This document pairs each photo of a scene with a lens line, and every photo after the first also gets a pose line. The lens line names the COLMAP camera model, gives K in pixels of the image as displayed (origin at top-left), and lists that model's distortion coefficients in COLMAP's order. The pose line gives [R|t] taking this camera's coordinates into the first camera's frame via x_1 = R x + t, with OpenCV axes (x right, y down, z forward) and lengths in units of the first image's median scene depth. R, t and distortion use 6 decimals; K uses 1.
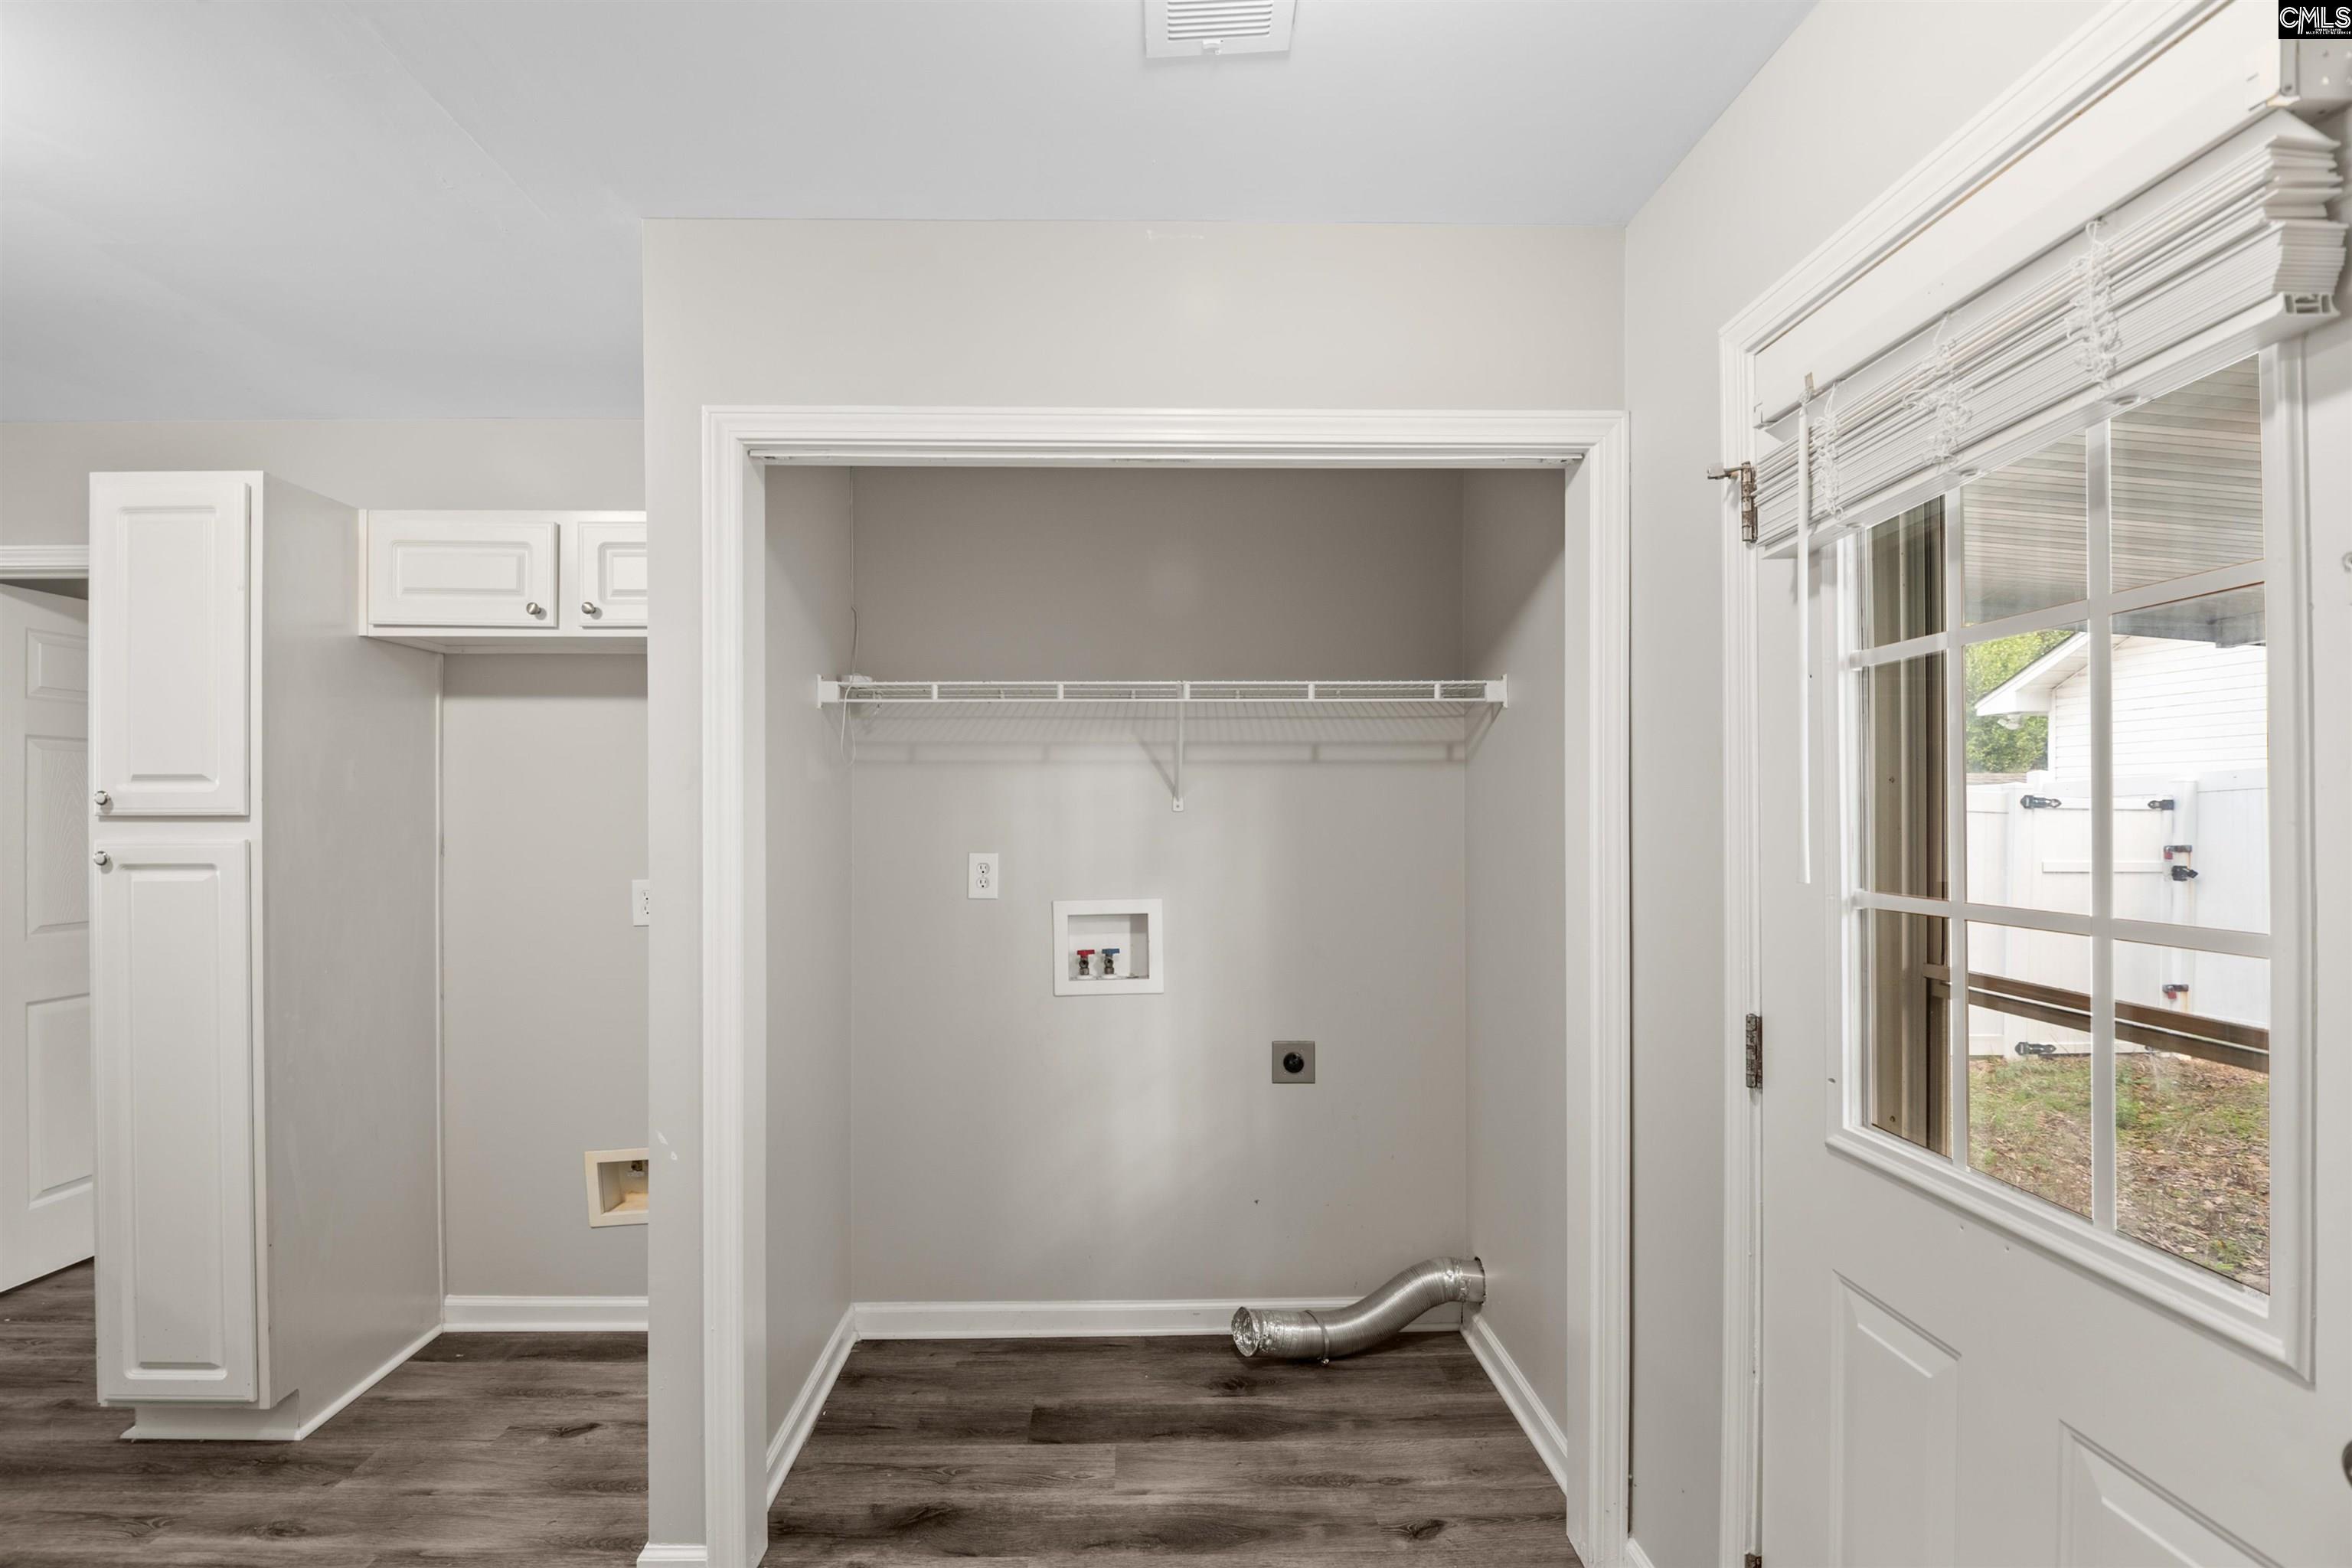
lens RADIAL K [[1097.8, 0, 1176.0], [0, 1097.8, 784.0], [0, 0, 1]] dist [0.004939, -0.012913]
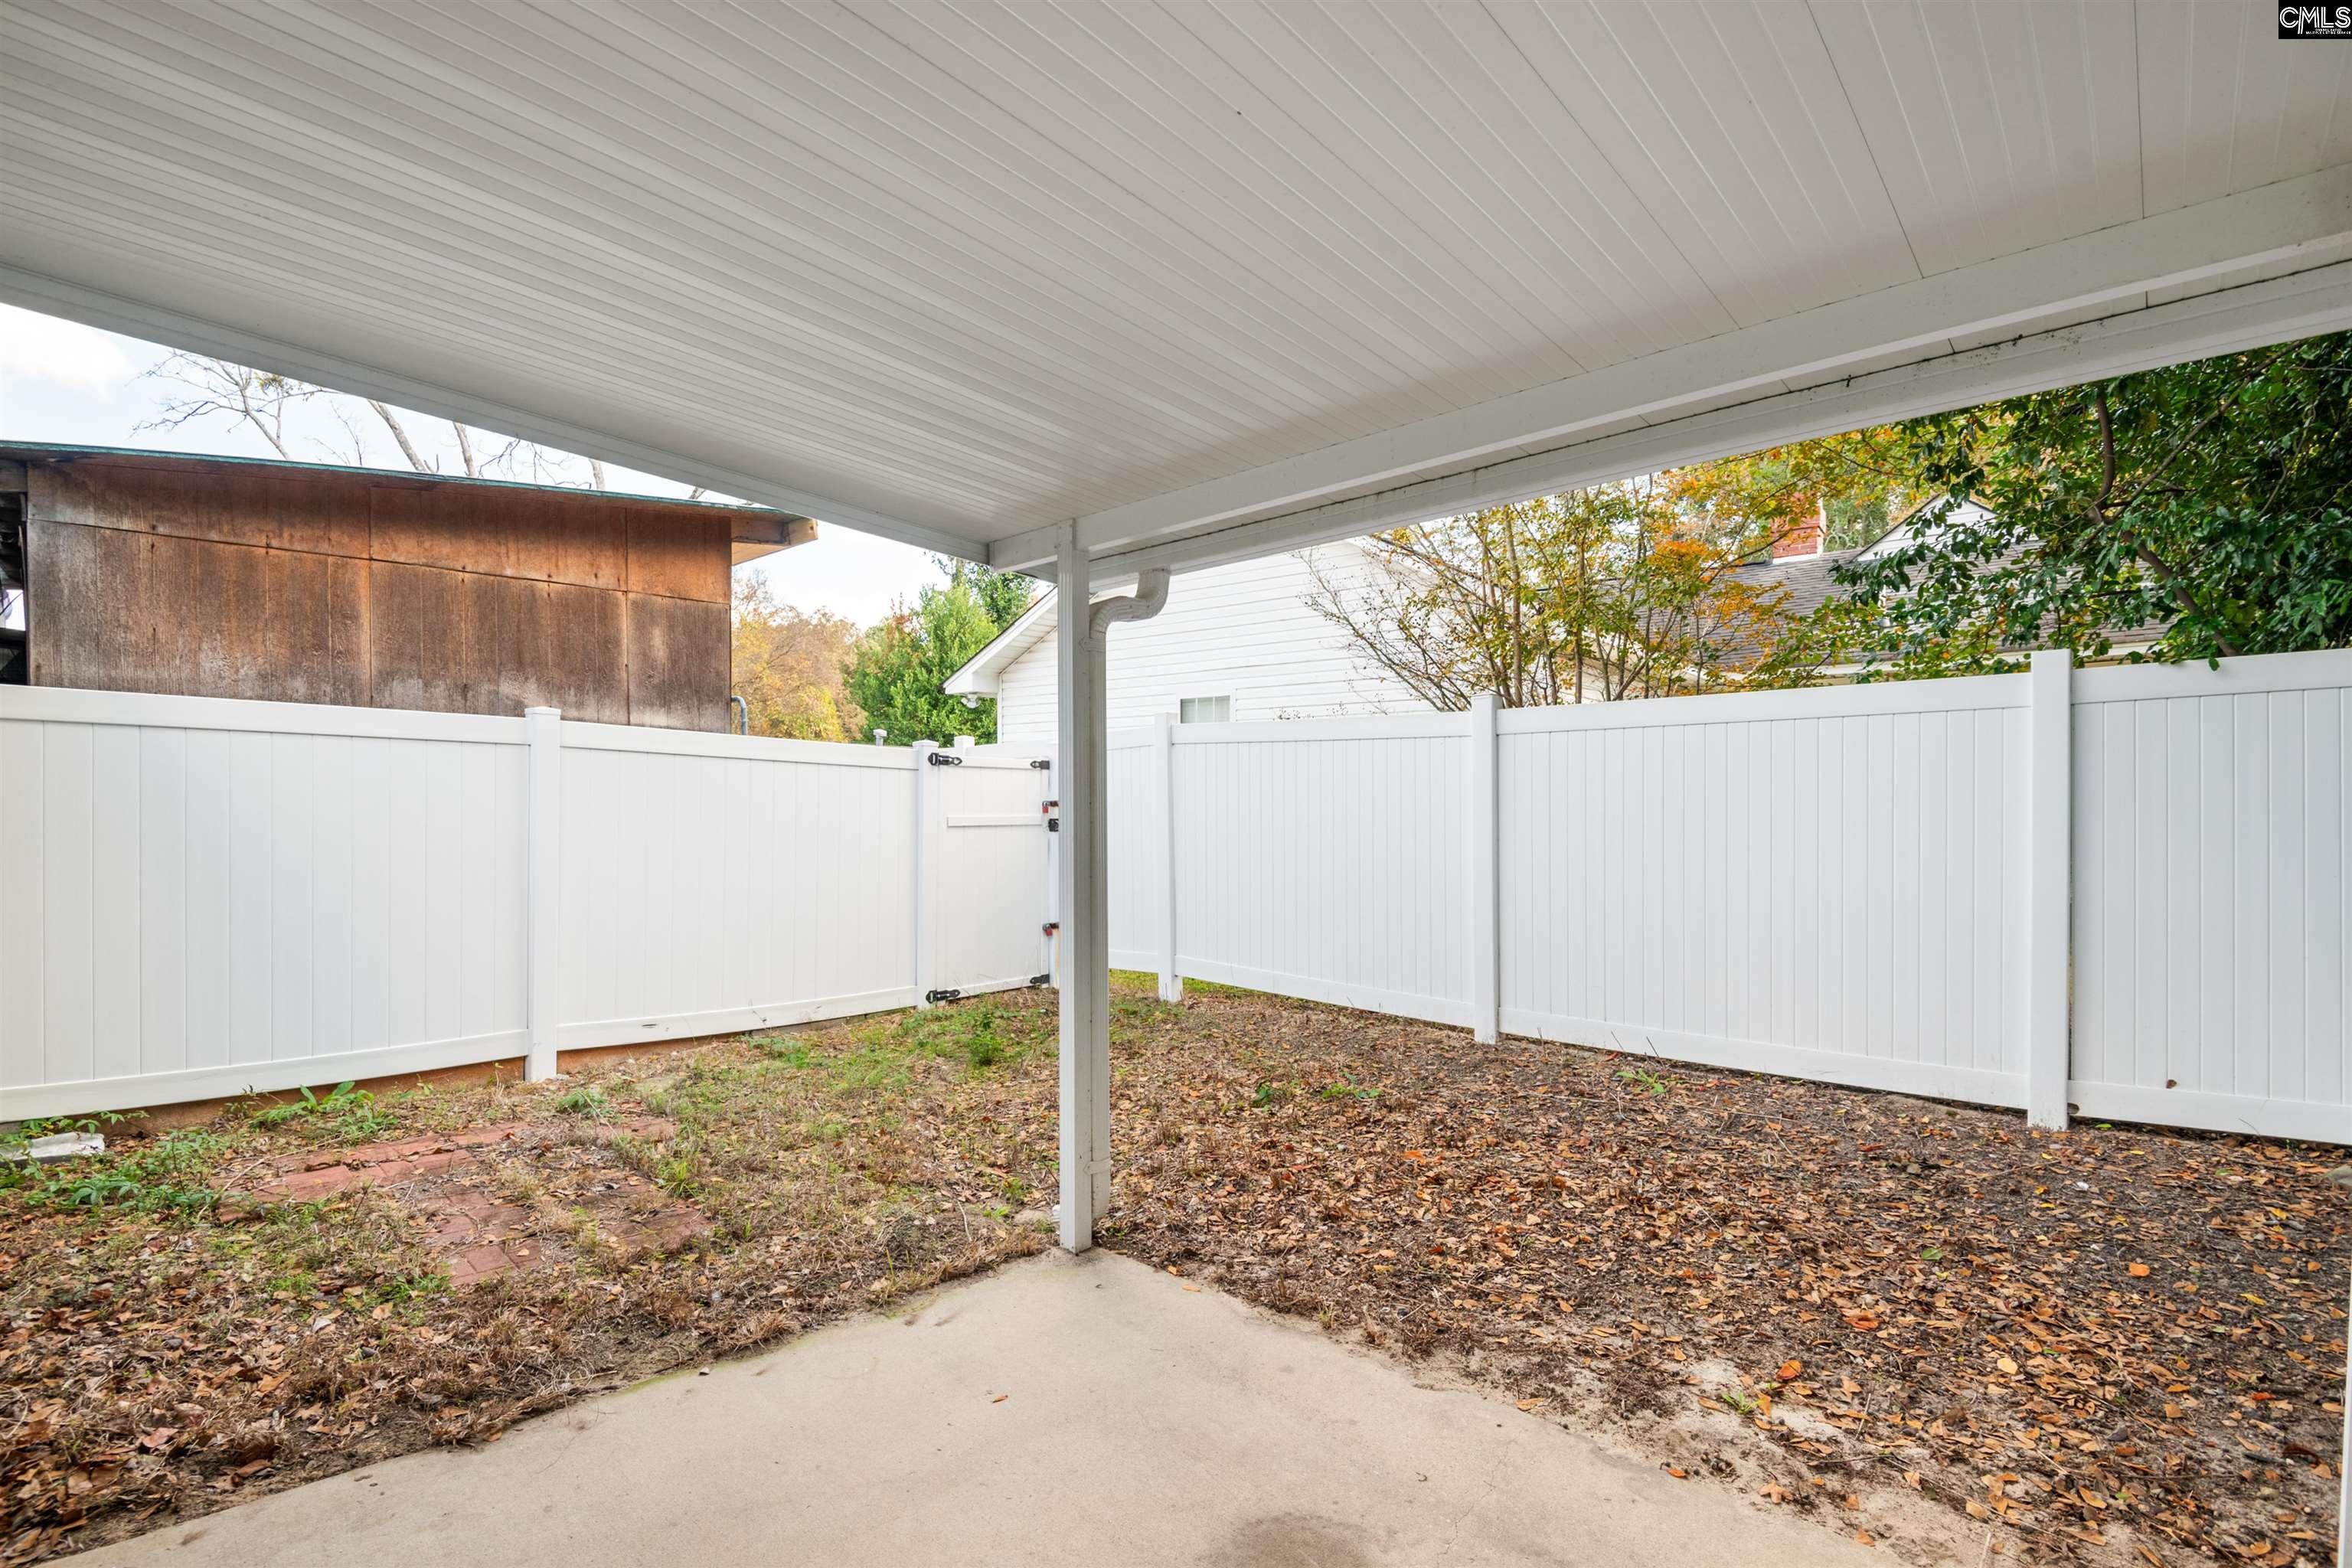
lens RADIAL K [[1079.8, 0, 1165.6], [0, 1079.8, 785.6], [0, 0, 1]] dist [0.002067, -0.011323]
pose [[0.711328, 0.002922, 0.702854, 0.212217], [-0.014081, 0.999850, 0.010095, 0.027588], [-0.702719, -0.017078, 0.711263, 0.118181]]
